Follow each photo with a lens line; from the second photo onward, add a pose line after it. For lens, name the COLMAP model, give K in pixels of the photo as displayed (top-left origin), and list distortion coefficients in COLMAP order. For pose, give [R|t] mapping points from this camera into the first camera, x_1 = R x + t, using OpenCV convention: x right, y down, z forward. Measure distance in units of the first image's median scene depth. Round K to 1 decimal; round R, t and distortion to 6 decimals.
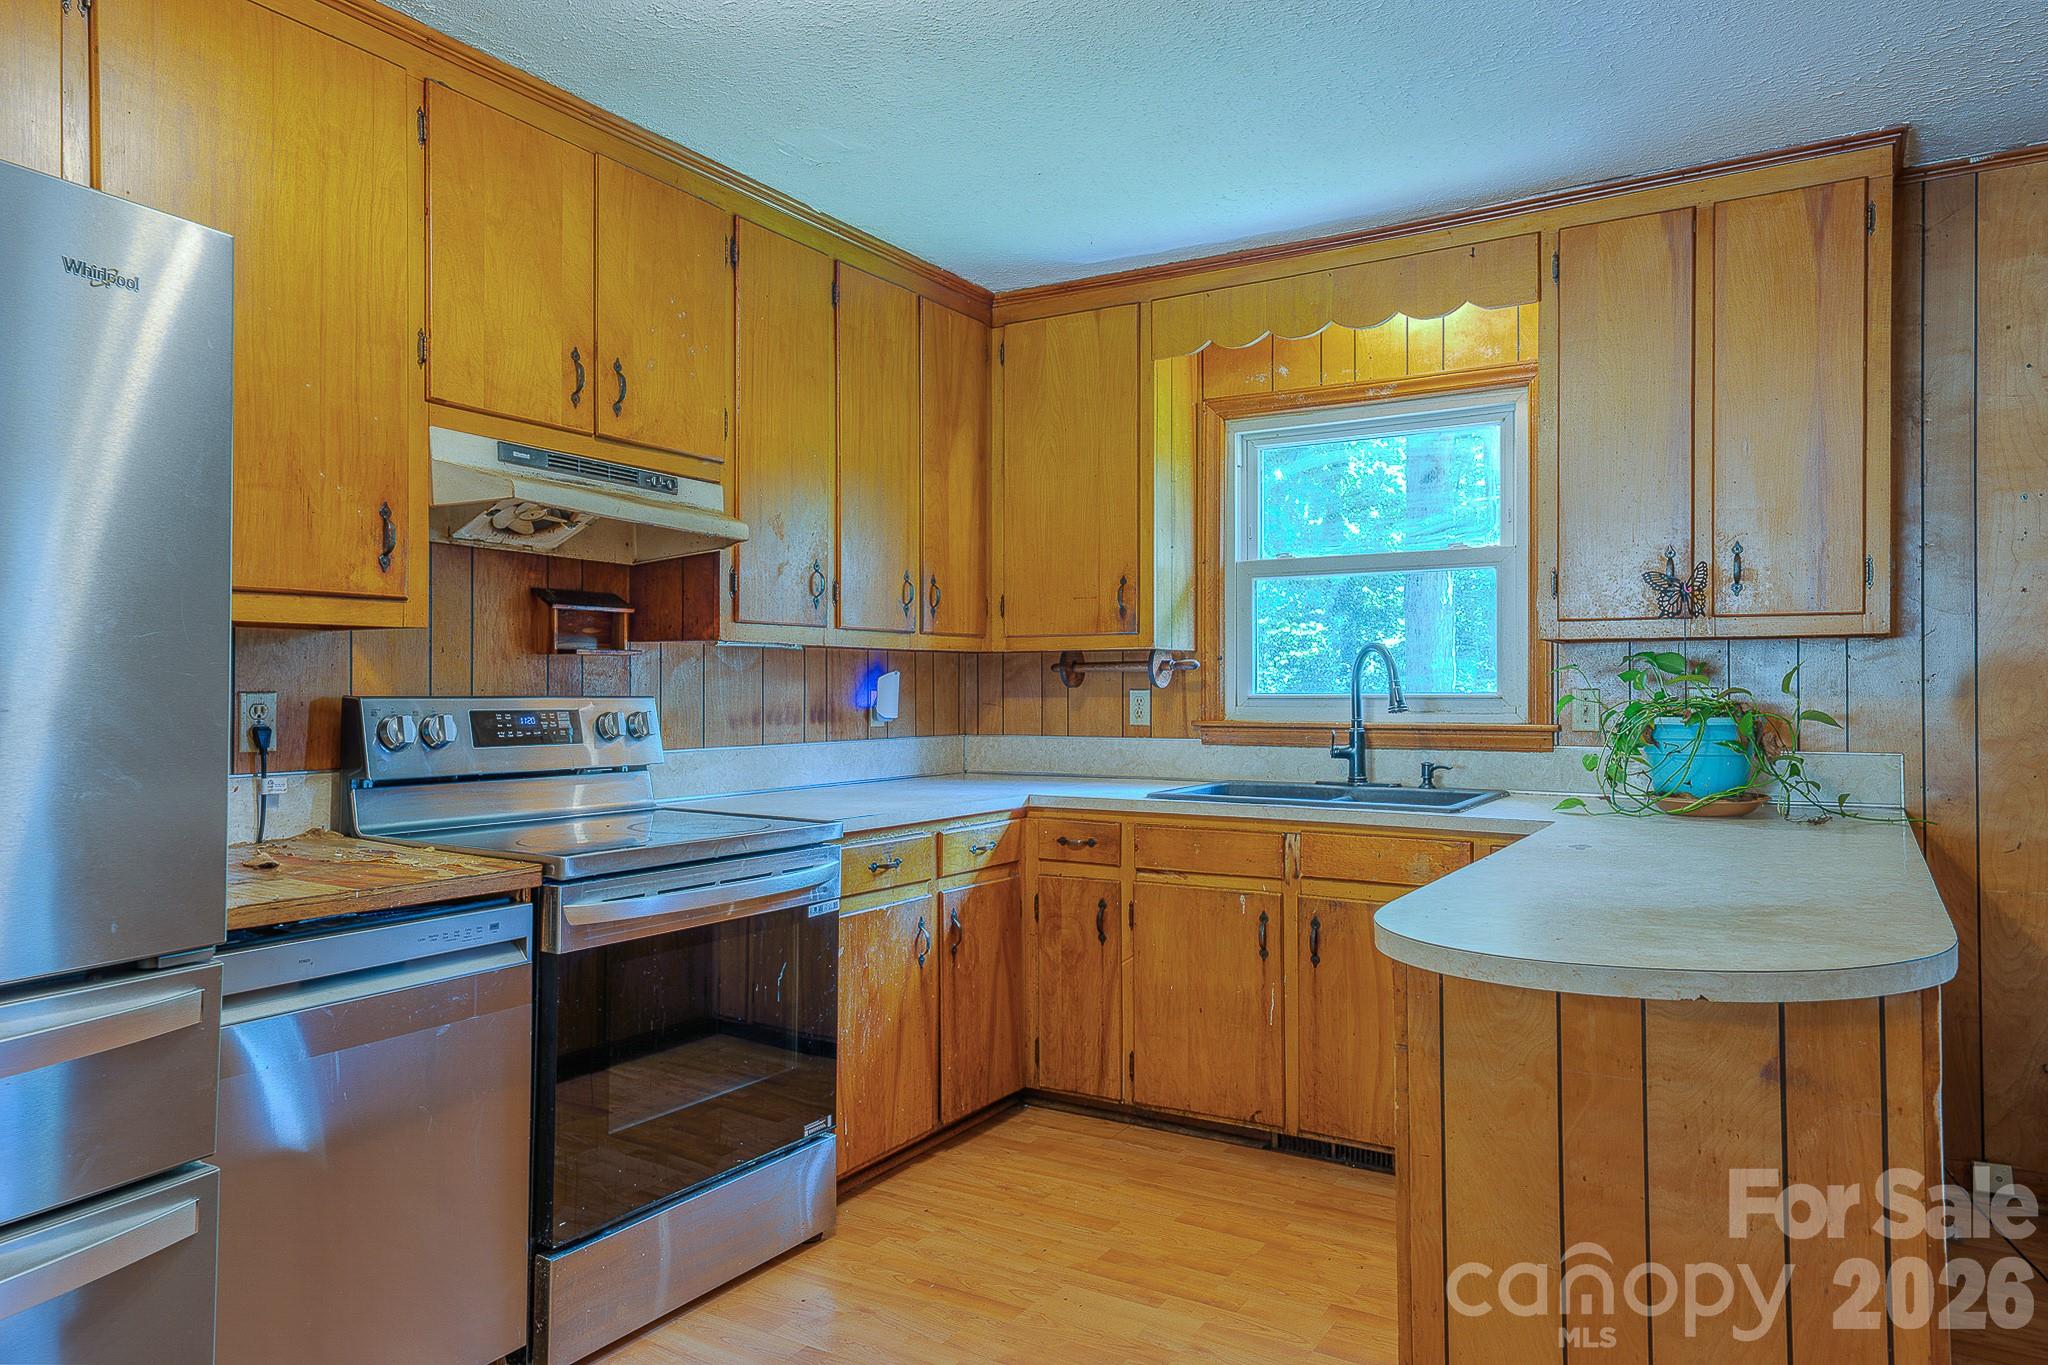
lens RADIAL K [[1371.1, 0, 1015.9], [0, 1371.1, 666.7], [0, 0, 1]] dist [0.042379, -0.000308]
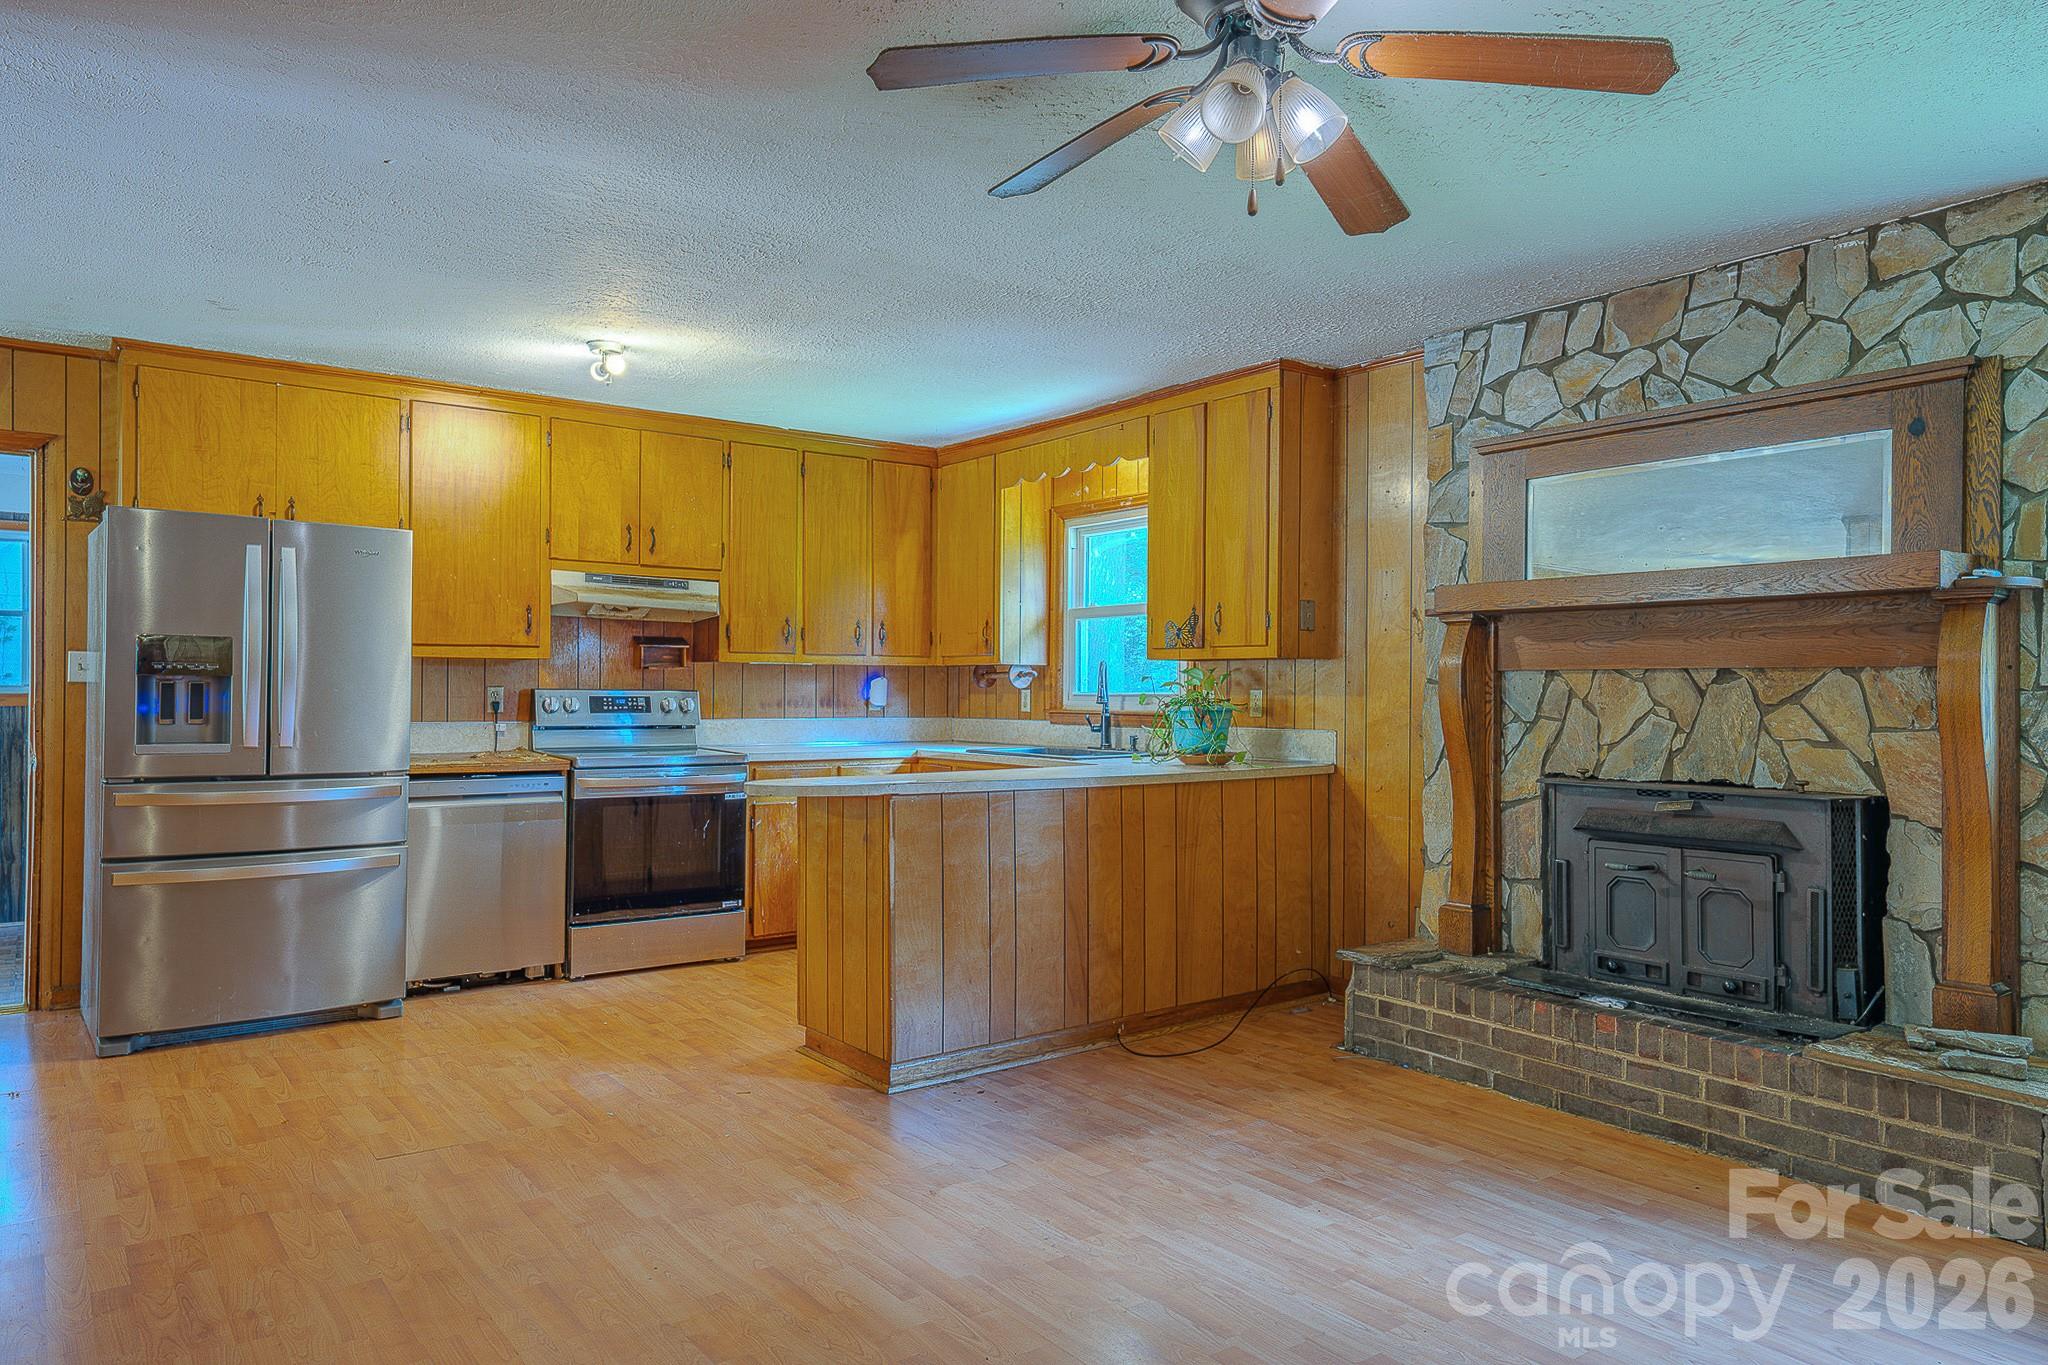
lens RADIAL K [[1346.8, 0, 968.2], [0, 1346.8, 672.9], [0, 0, 1]] dist [0.051215, -0.002089]
pose [[0.914786, 0.001079, -0.403937, 0.851582], [-0.000268, 0.999998, 0.002064, -0.007258], [0.403938, -0.001780, 0.914785, -0.586851]]
